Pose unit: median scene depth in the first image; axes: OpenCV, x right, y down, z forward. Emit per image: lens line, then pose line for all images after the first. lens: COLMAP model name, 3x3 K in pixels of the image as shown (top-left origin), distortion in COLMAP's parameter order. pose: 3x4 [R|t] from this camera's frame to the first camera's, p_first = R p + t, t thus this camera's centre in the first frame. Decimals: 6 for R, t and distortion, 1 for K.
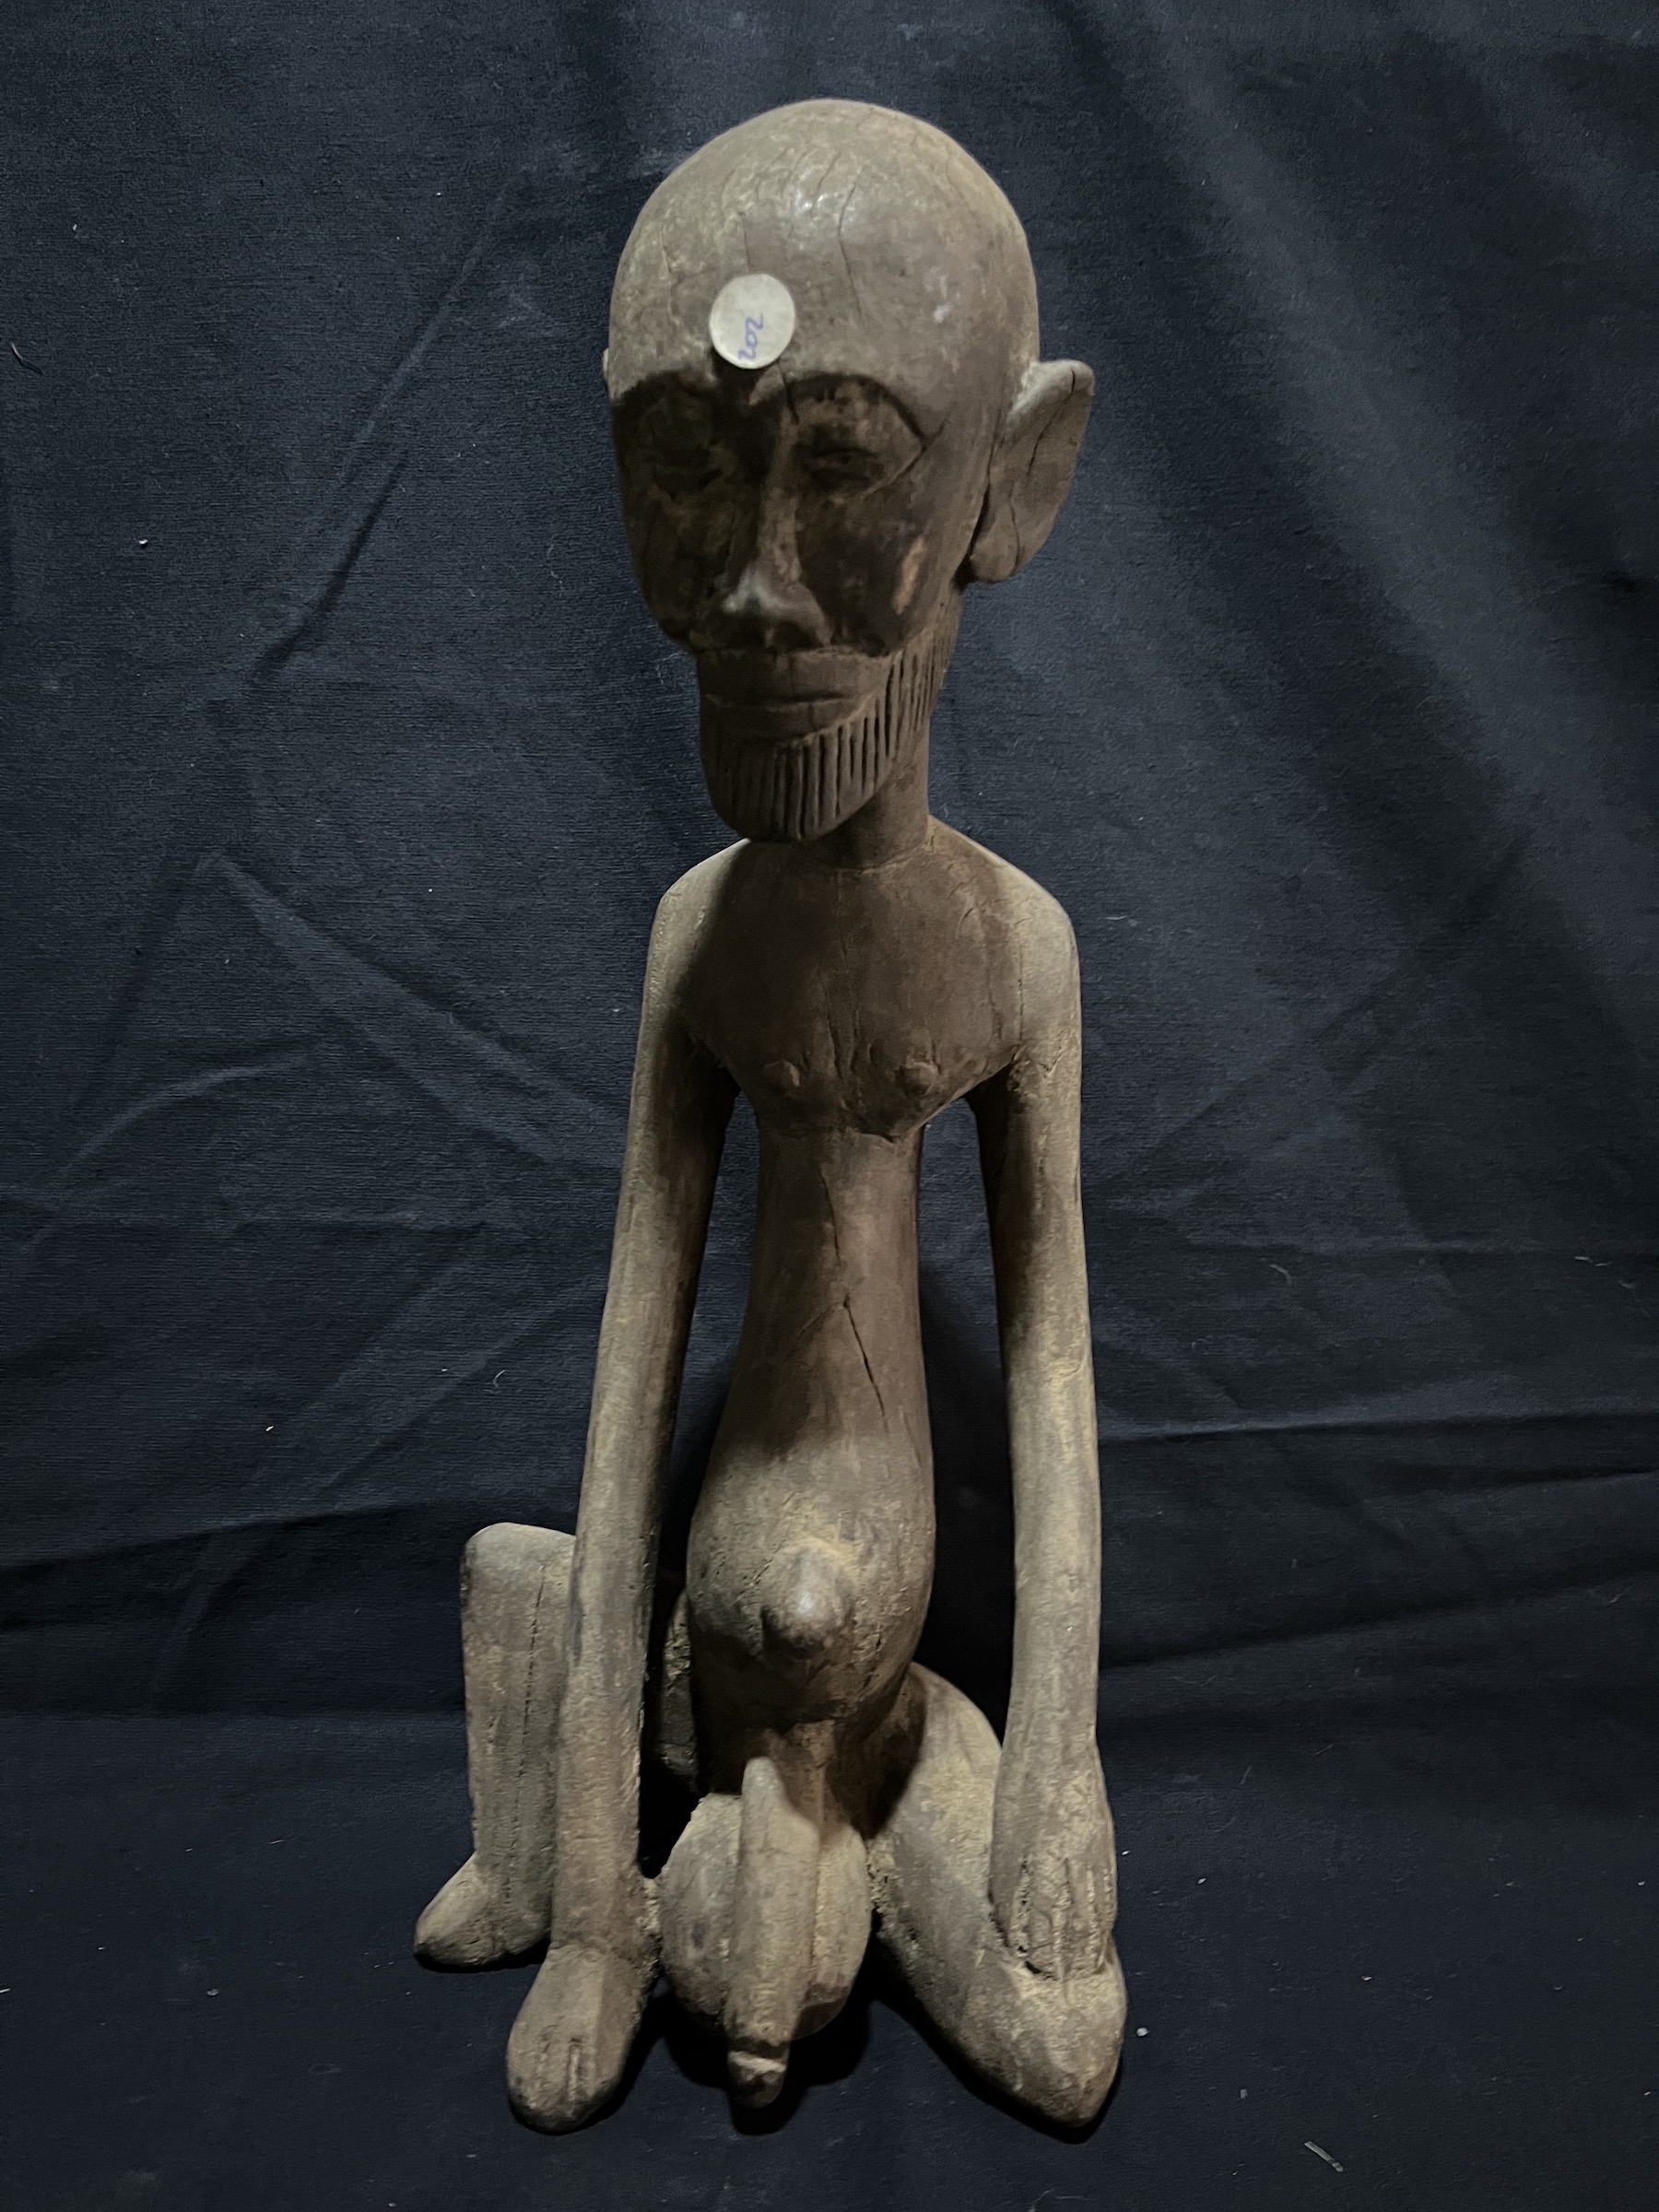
lens RADIAL K [[1696.5, 0, 809.8], [0, 1696.5, 1155.9], [0, 0, 1]] dist [0.001906, -0.003153]
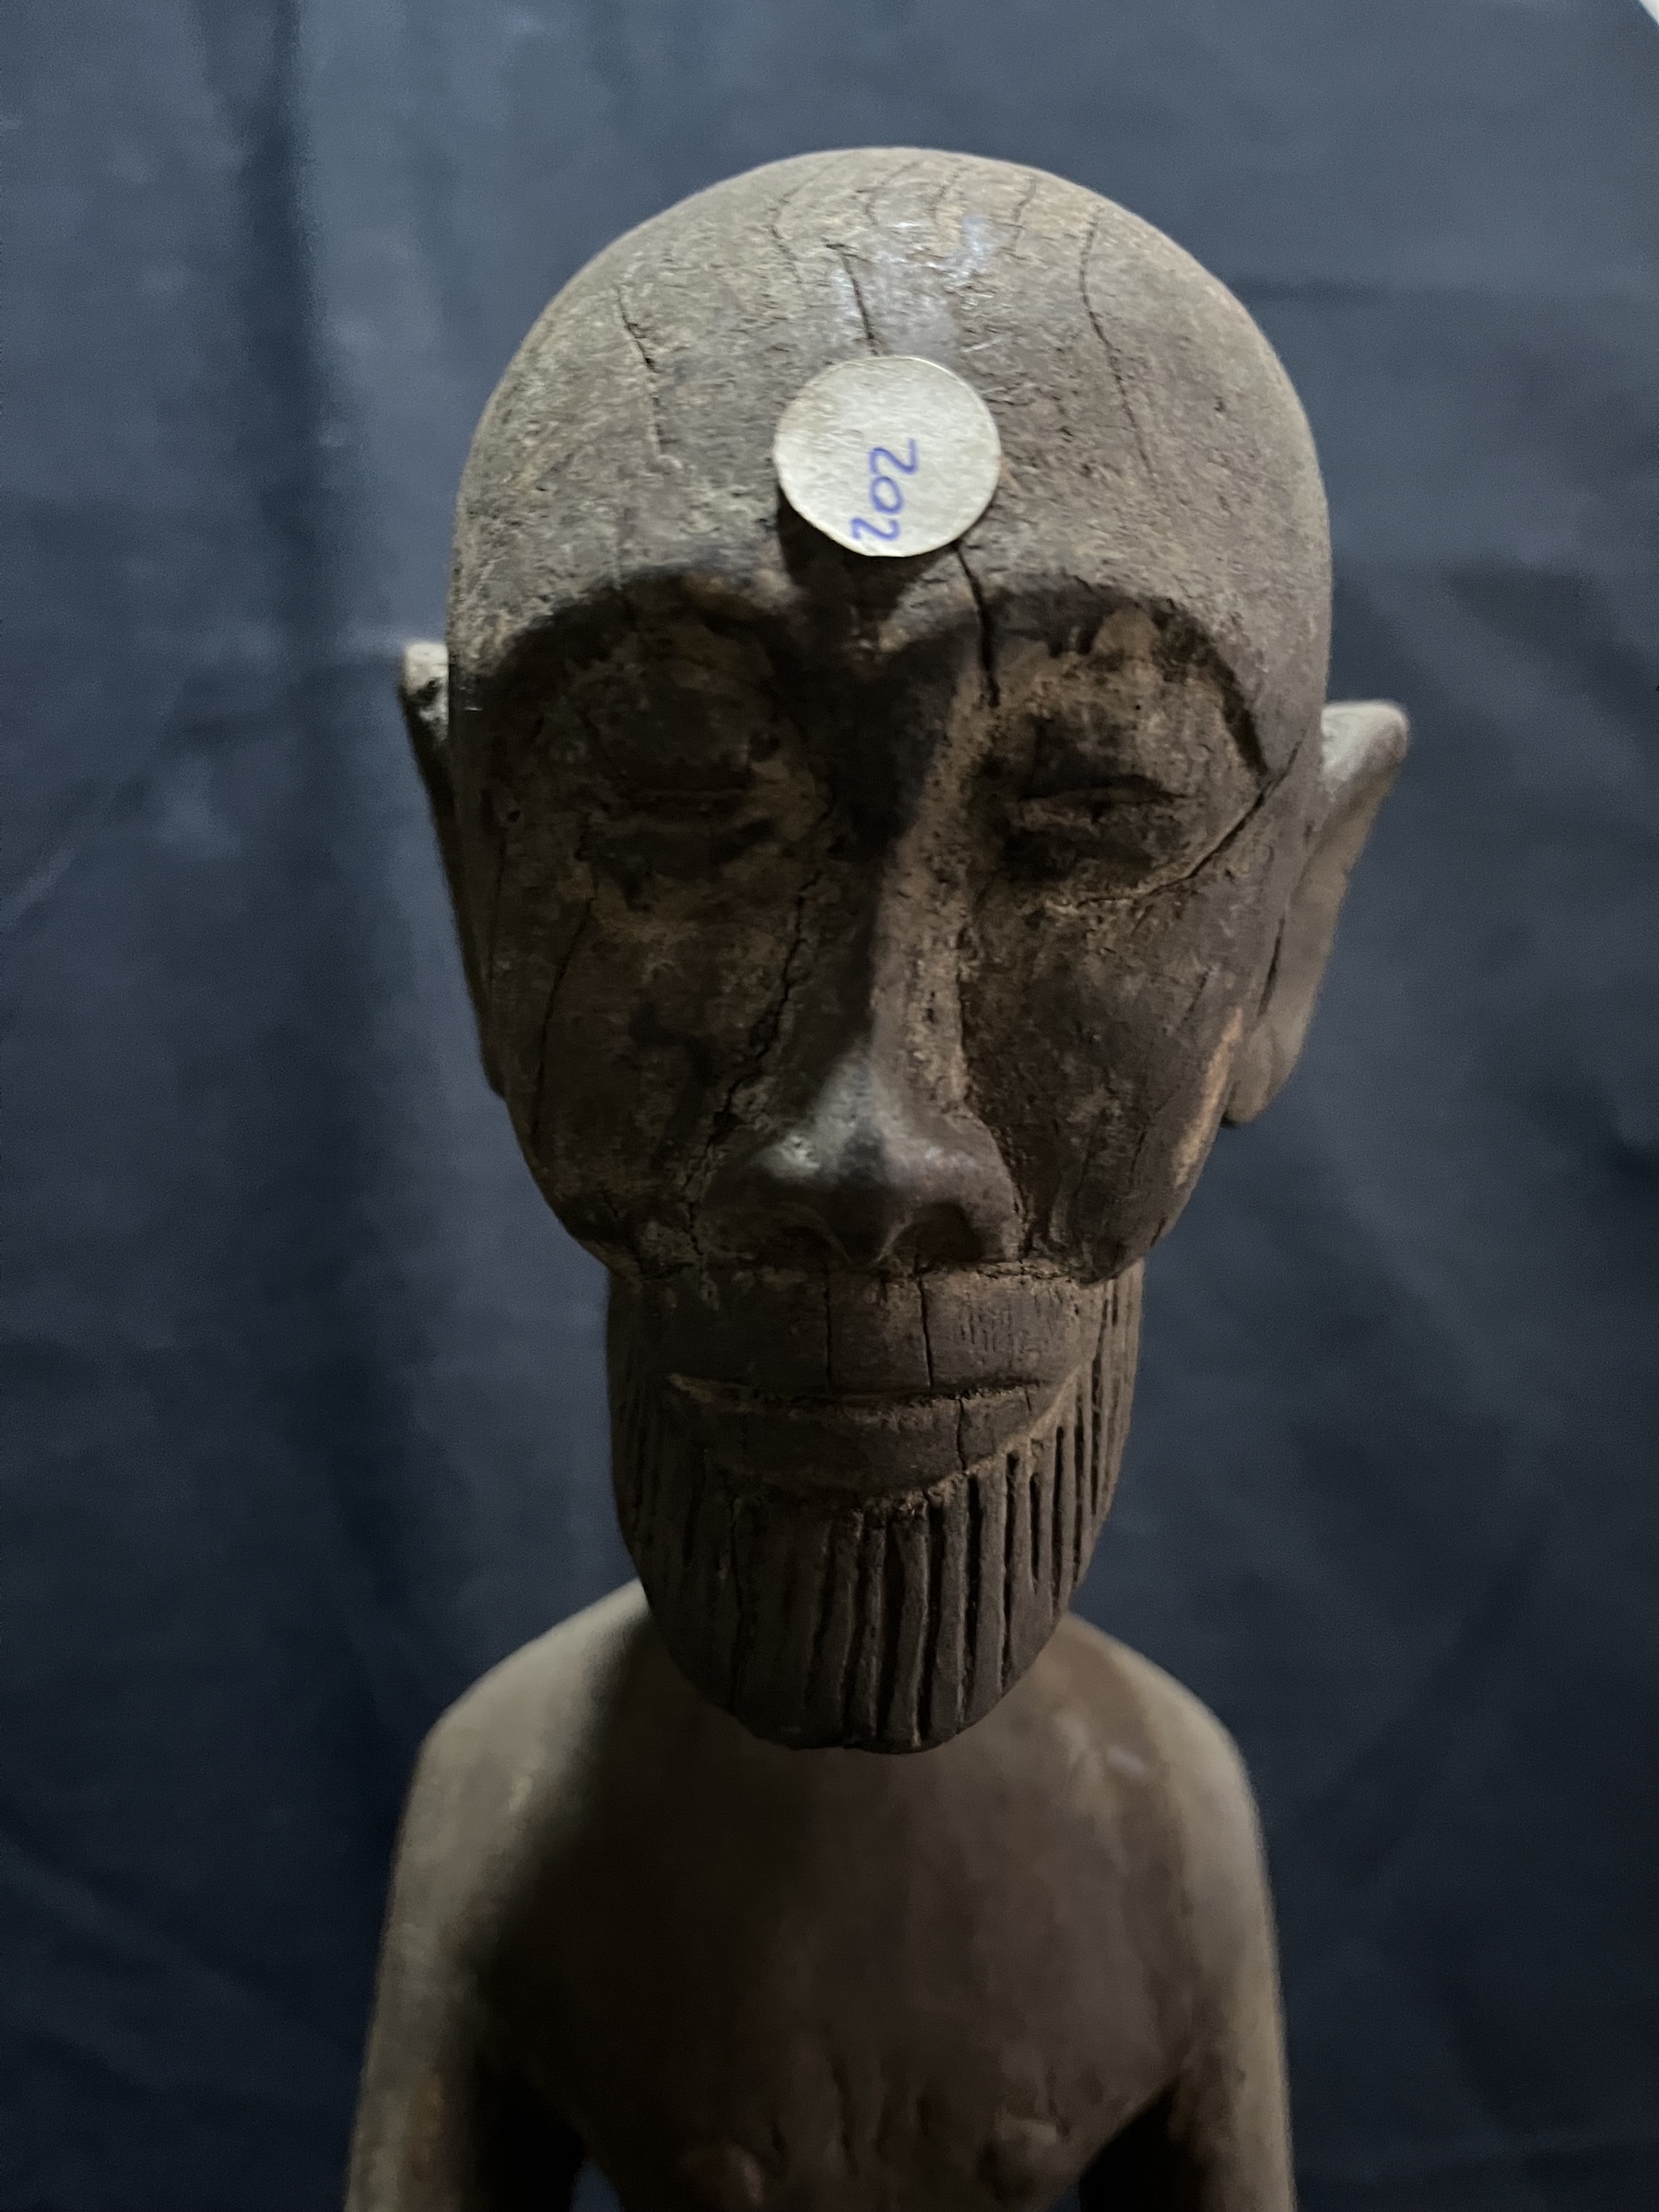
lens RADIAL K [[1650.2, 0, 791.7], [0, 1650.2, 1109.4], [0, 0, 1]] dist [-0.003392, -0.002111]
pose [[0.978010, 0.015053, 0.208014, -0.123480], [0.059986, 0.934942, -0.349693, -0.210713], [-0.199745, 0.354481, 0.913480, 0.673937]]
